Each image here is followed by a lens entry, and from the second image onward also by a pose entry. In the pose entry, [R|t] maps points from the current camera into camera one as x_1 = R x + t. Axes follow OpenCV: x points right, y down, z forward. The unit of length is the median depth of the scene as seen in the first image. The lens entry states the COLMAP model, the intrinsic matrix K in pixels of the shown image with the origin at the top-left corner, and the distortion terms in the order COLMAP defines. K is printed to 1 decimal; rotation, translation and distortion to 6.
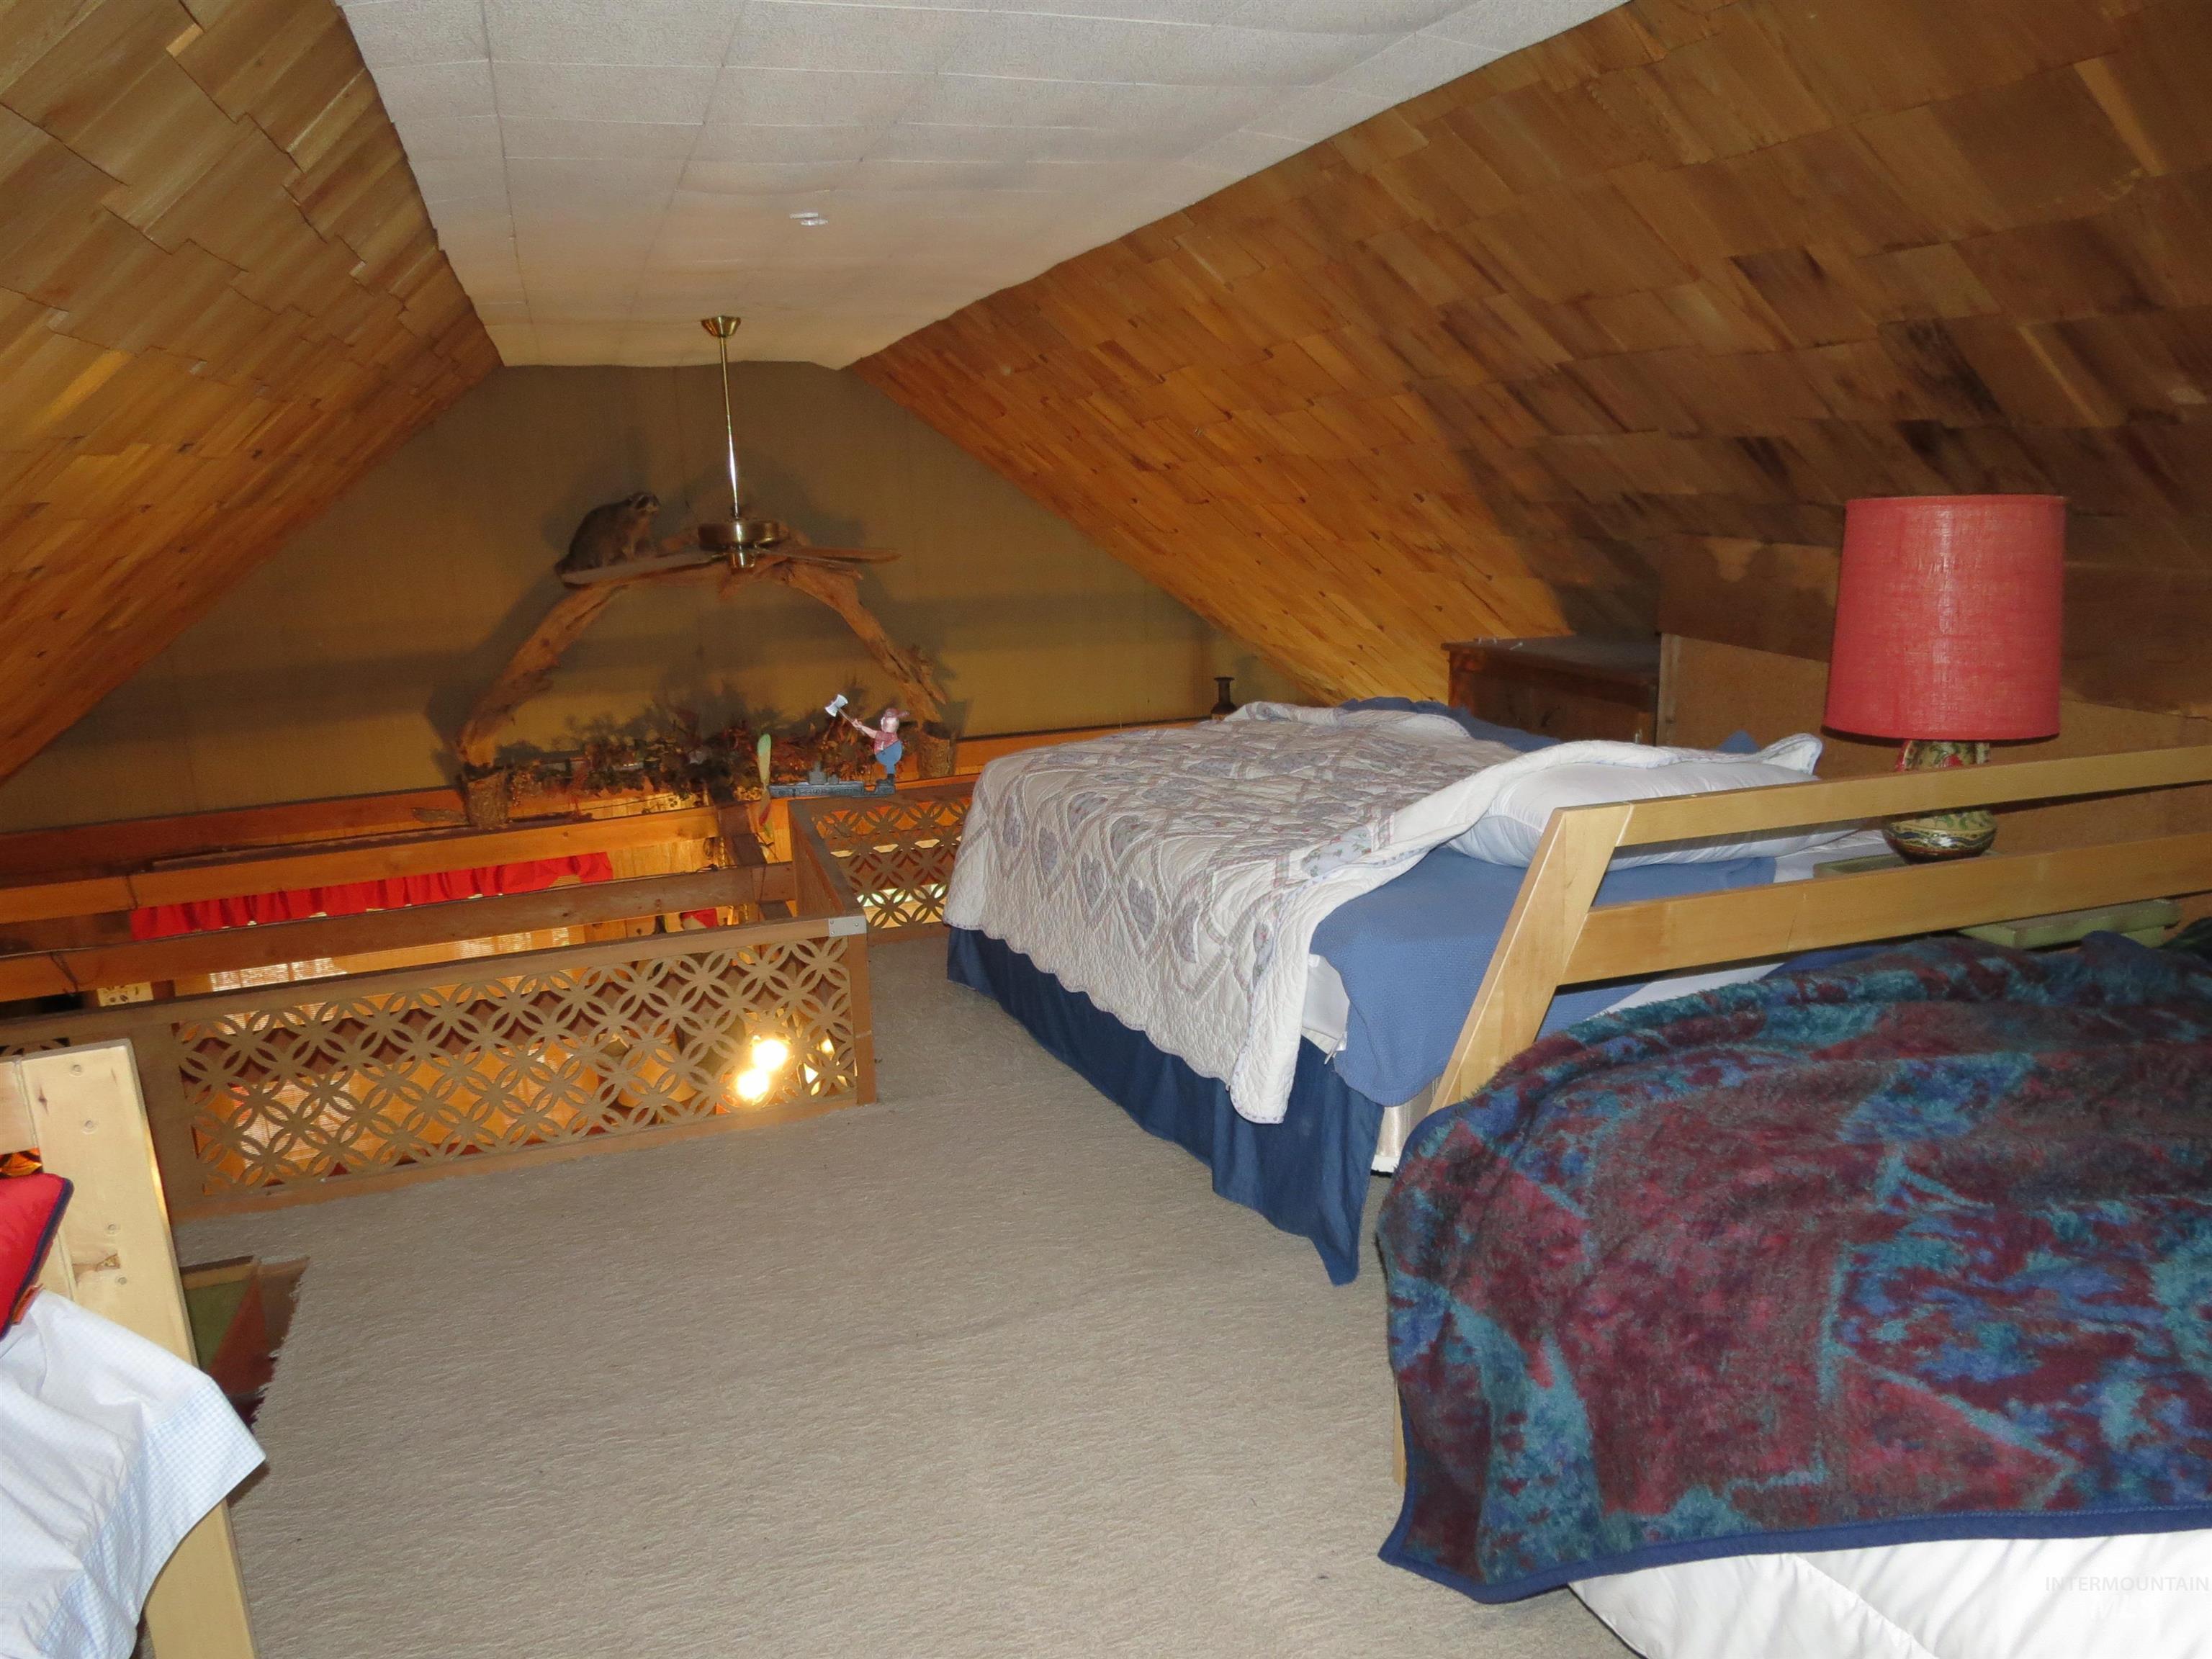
lens RADIAL K [[1583.7, 0, 1102.0], [0, 1583.7, 822.8], [0, 0, 1]] dist [-0.031936, 0.011272]
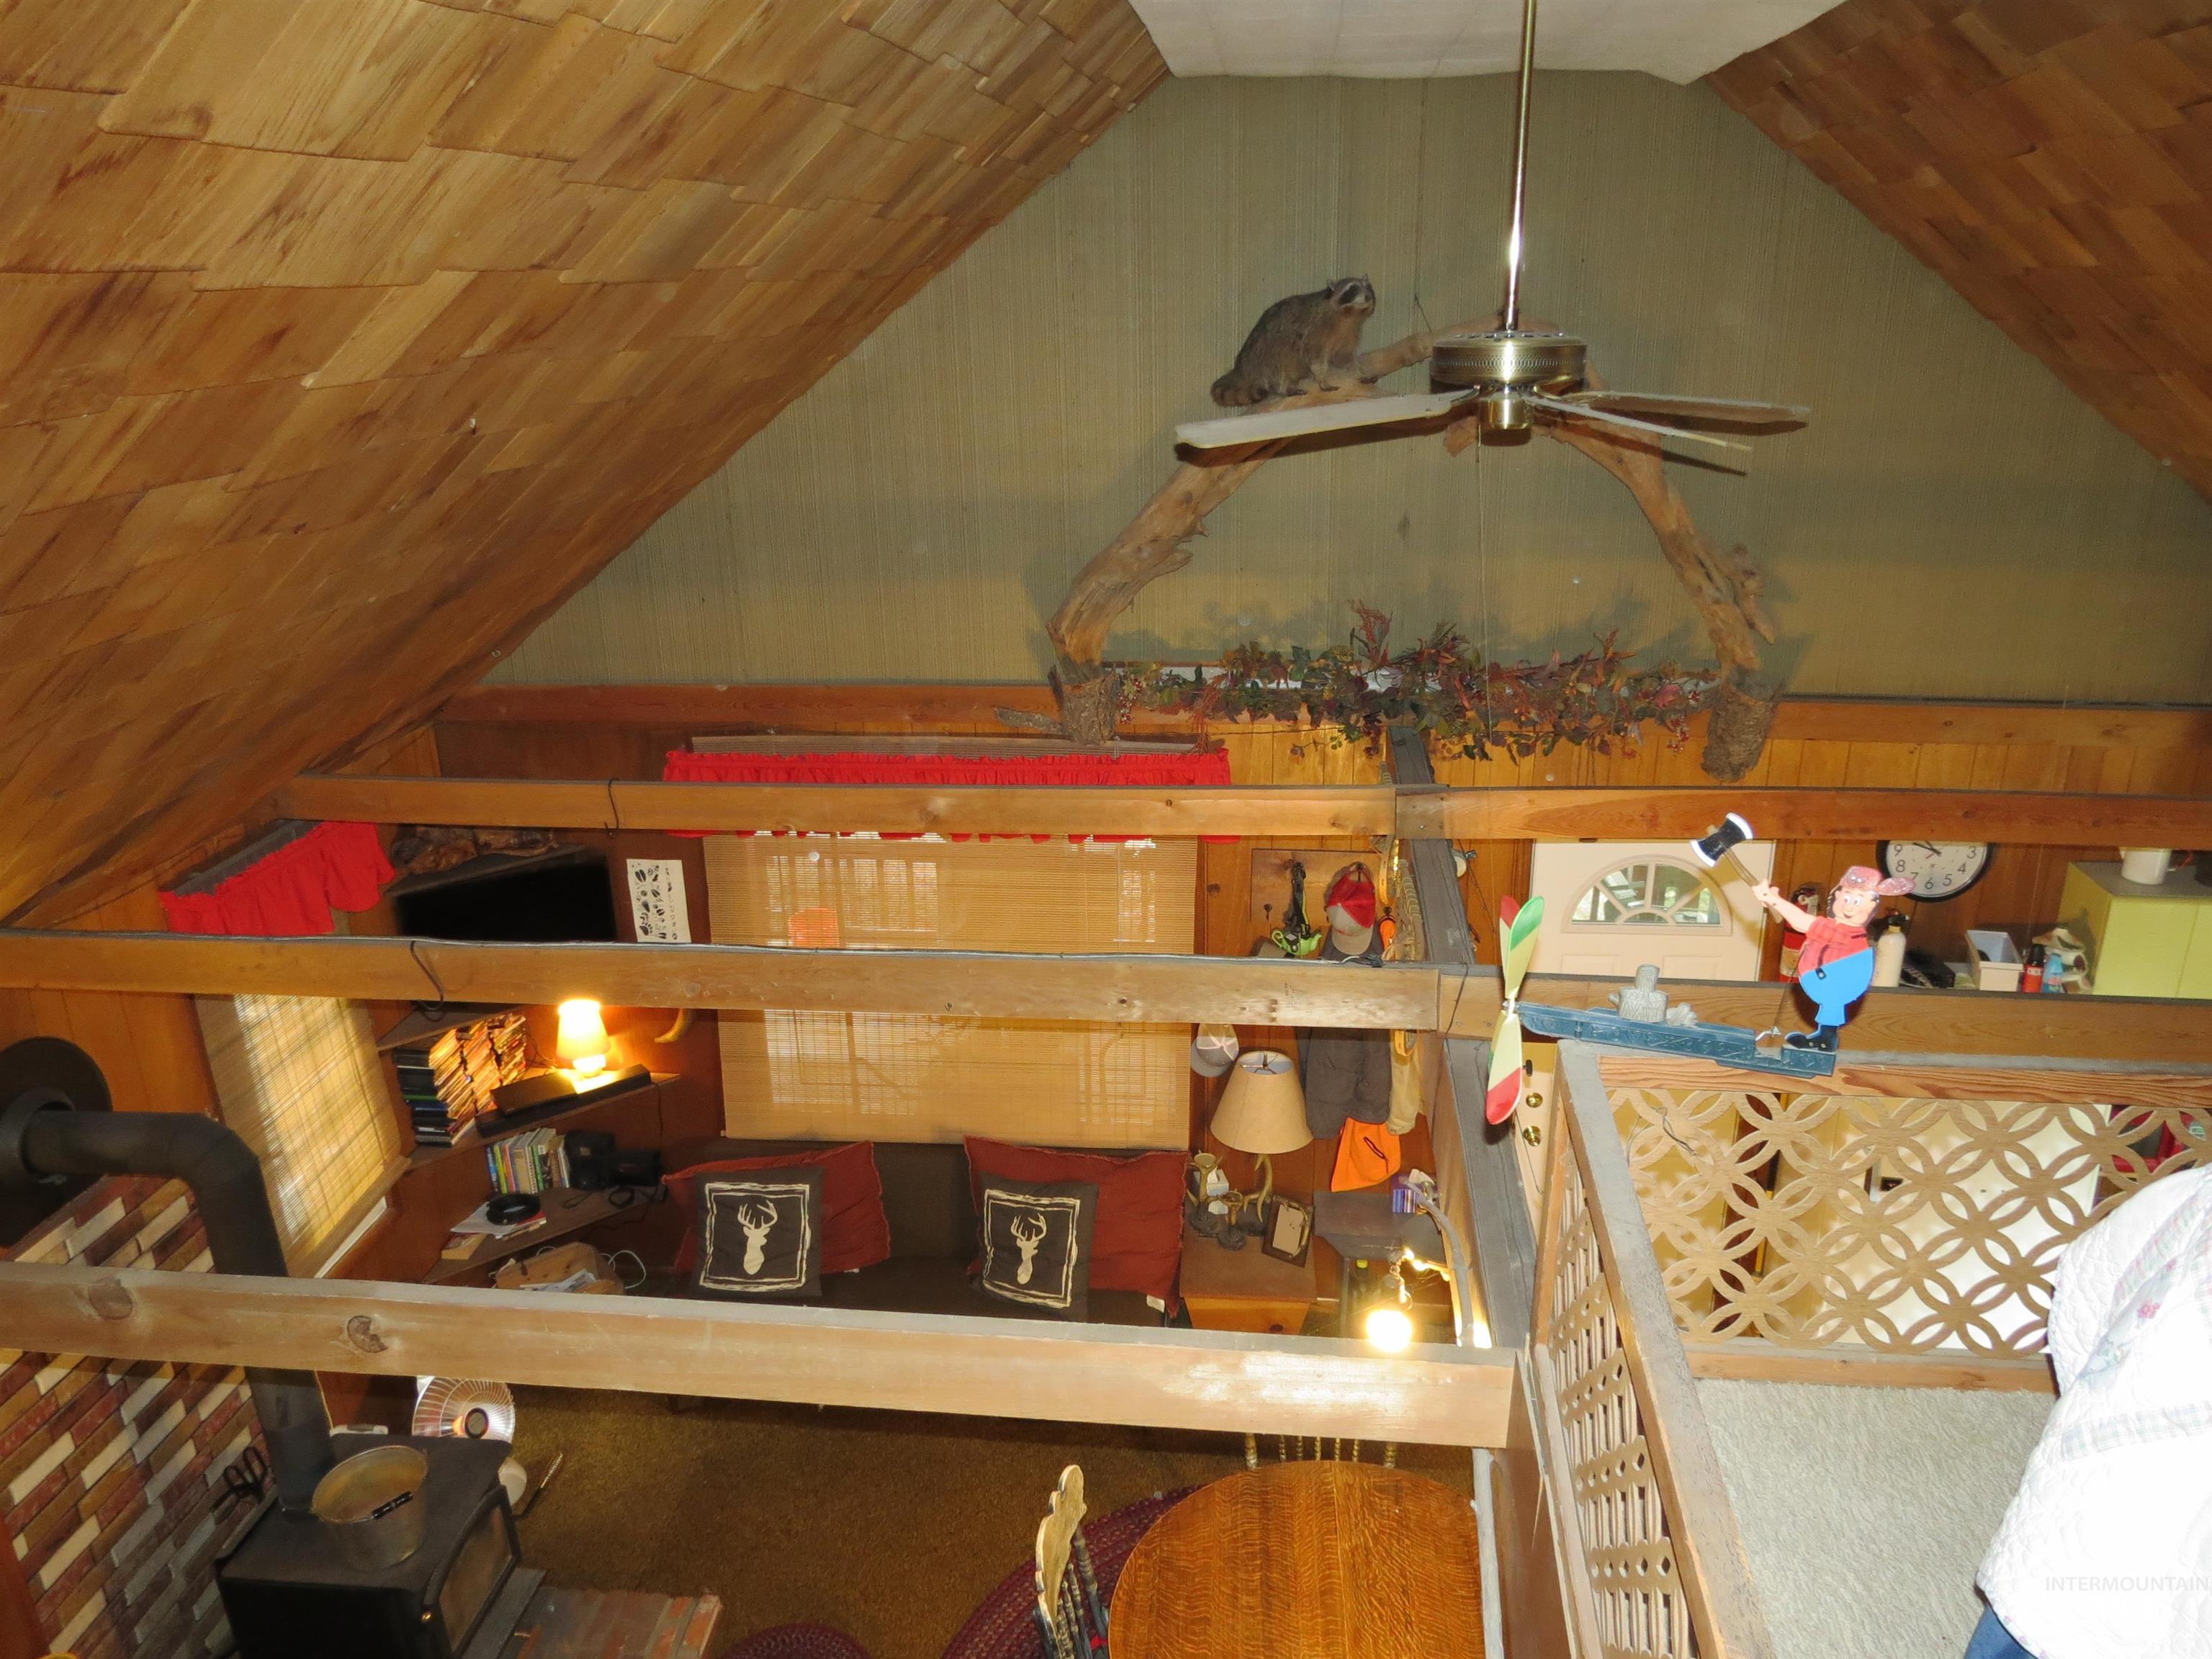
lens RADIAL K [[1583.7, 0, 1114.6], [0, 1583.7, 833.4], [0, 0, 1]] dist [-0.031936, 0.011272]
pose [[0.908465, 0.163177, -0.384792, -0.087769], [-0.113711, 0.982407, 0.148140, -0.066483], [0.402196, -0.090825, 0.911037, 0.331478]]
